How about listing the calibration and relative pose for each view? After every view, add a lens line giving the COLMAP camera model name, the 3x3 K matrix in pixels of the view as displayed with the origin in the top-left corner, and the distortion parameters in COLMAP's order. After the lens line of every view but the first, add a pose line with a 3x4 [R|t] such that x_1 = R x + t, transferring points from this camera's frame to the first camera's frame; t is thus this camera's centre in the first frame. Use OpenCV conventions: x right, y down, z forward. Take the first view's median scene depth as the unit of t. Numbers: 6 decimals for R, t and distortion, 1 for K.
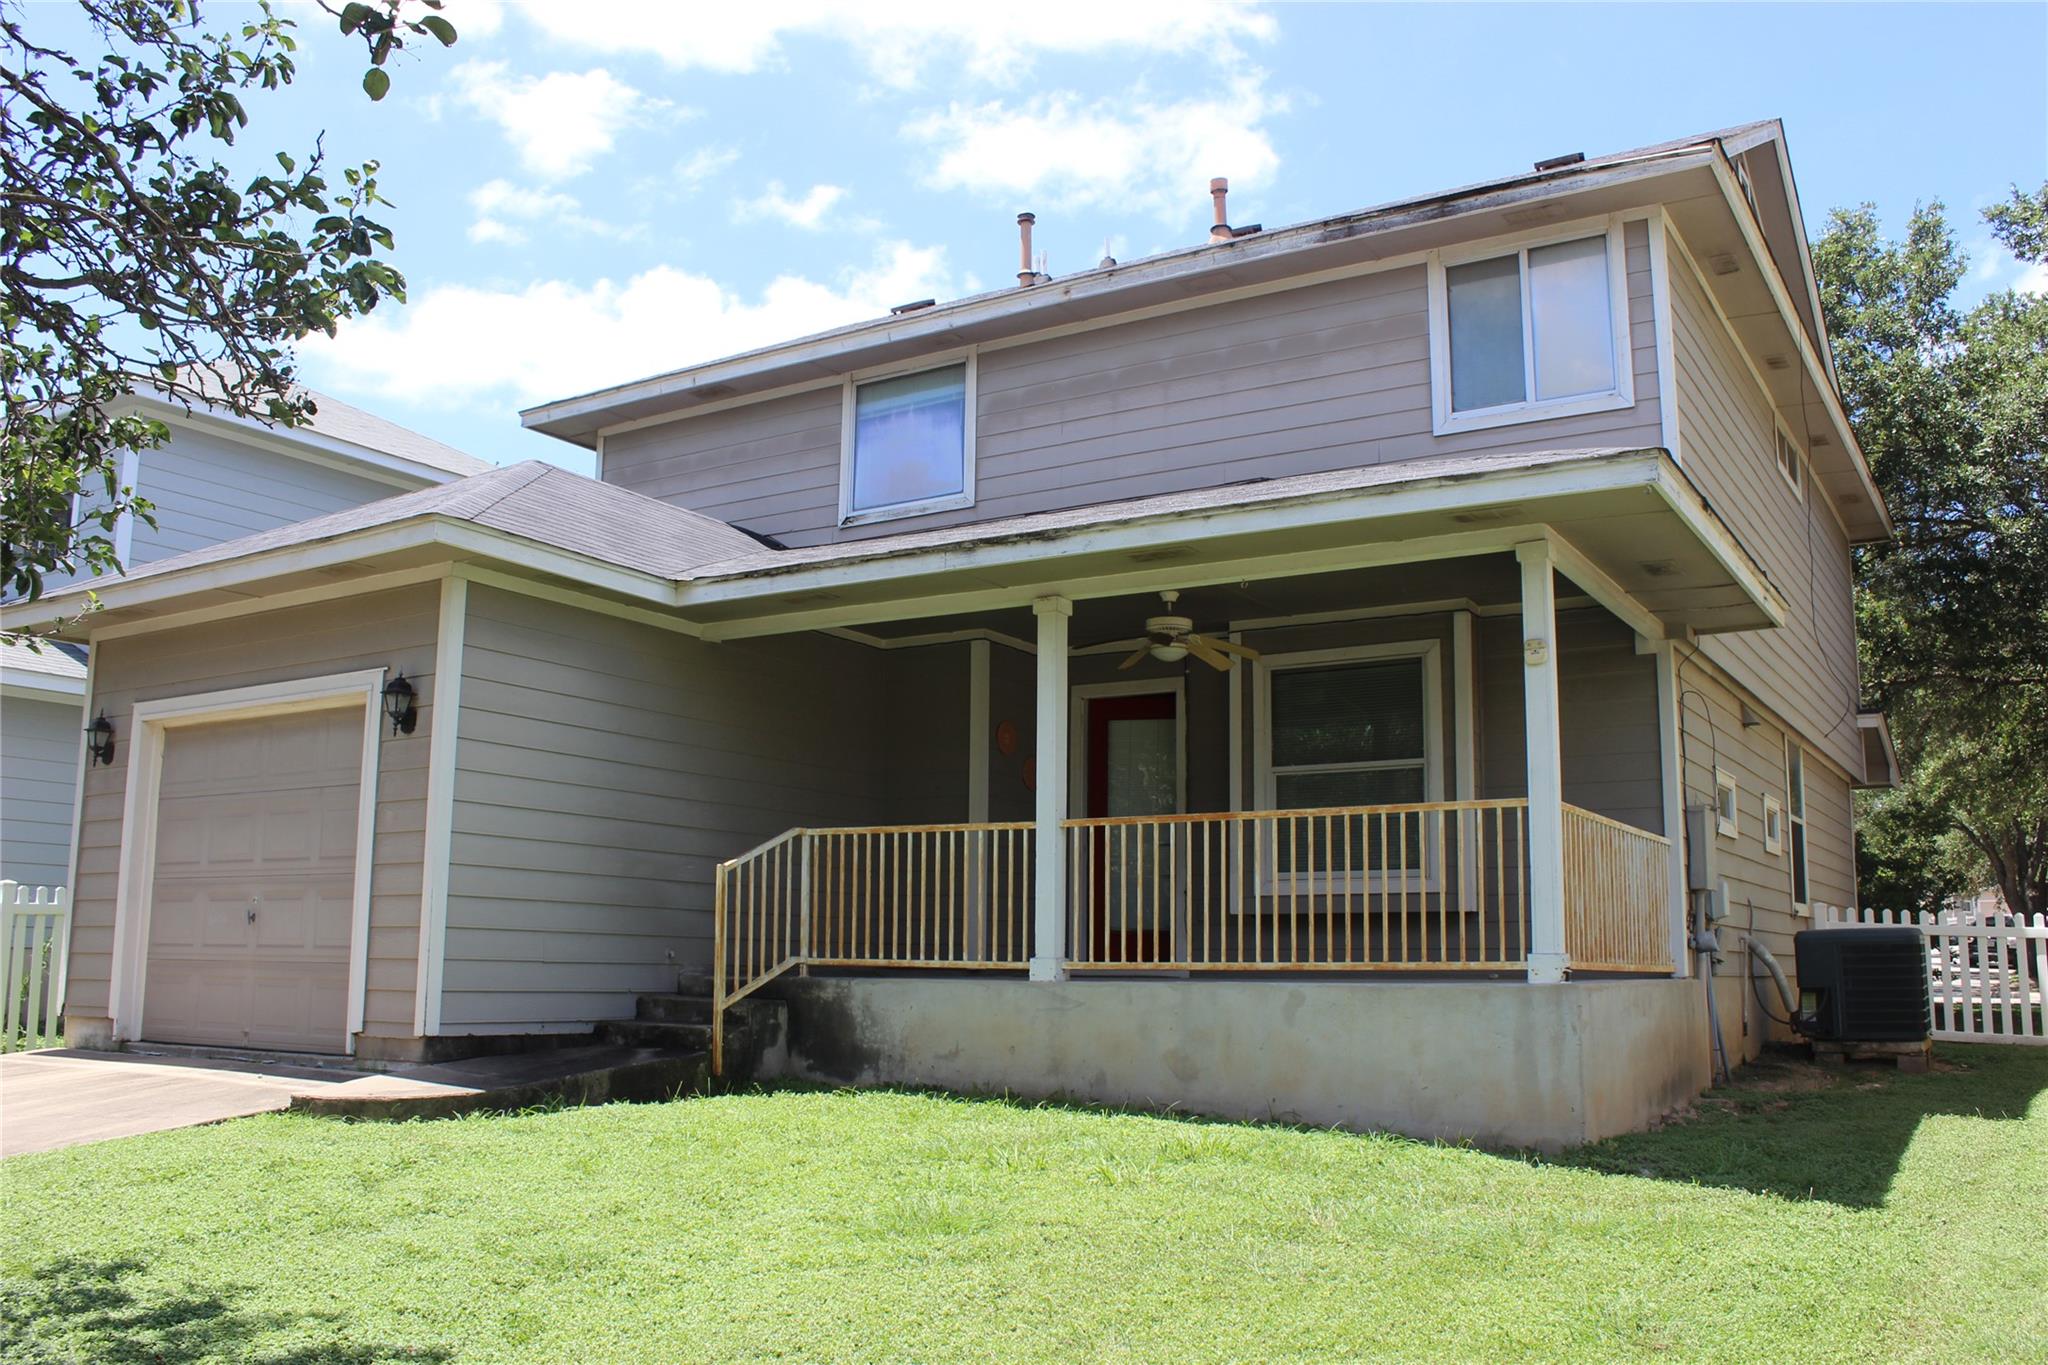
lens RADIAL K [[1734.8, 0, 1019.0], [0, 1734.8, 690.5], [0, 0, 1]] dist [-0.153954, 0.140951]
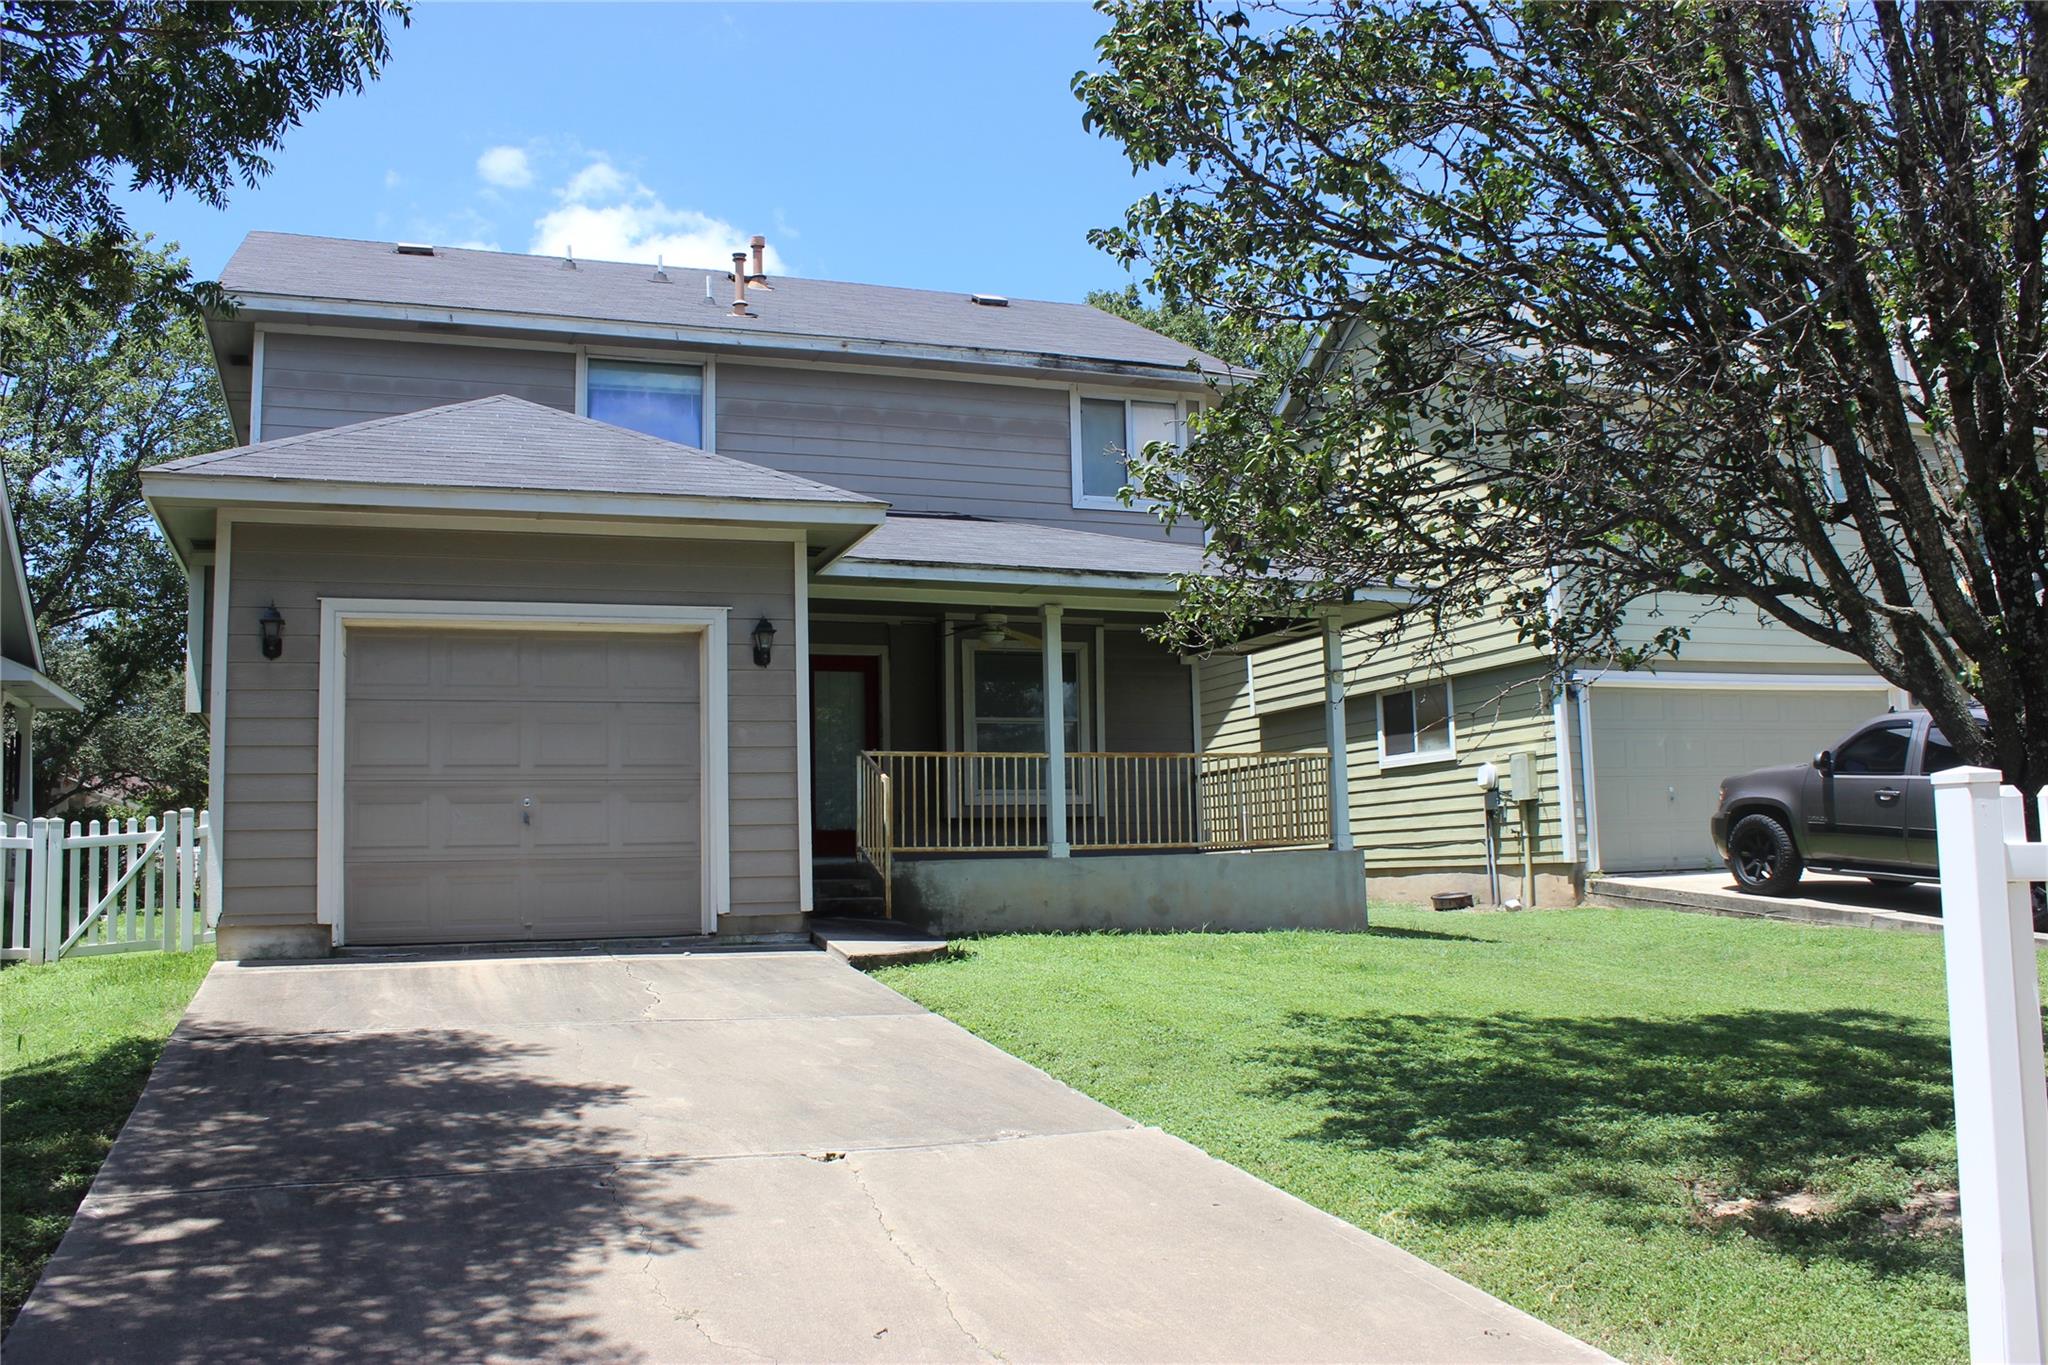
lens RADIAL K [[1734.8, 0, 1019.0], [0, 1734.8, 690.5], [0, 0, 1]] dist [-0.153954, 0.140951]
pose [[0.604355, 0.061193, 0.794362, -1.138127], [-0.095251, 0.995444, -0.004216, 0.028230], [-0.791001, -0.073116, 0.607431, 0.099551]]
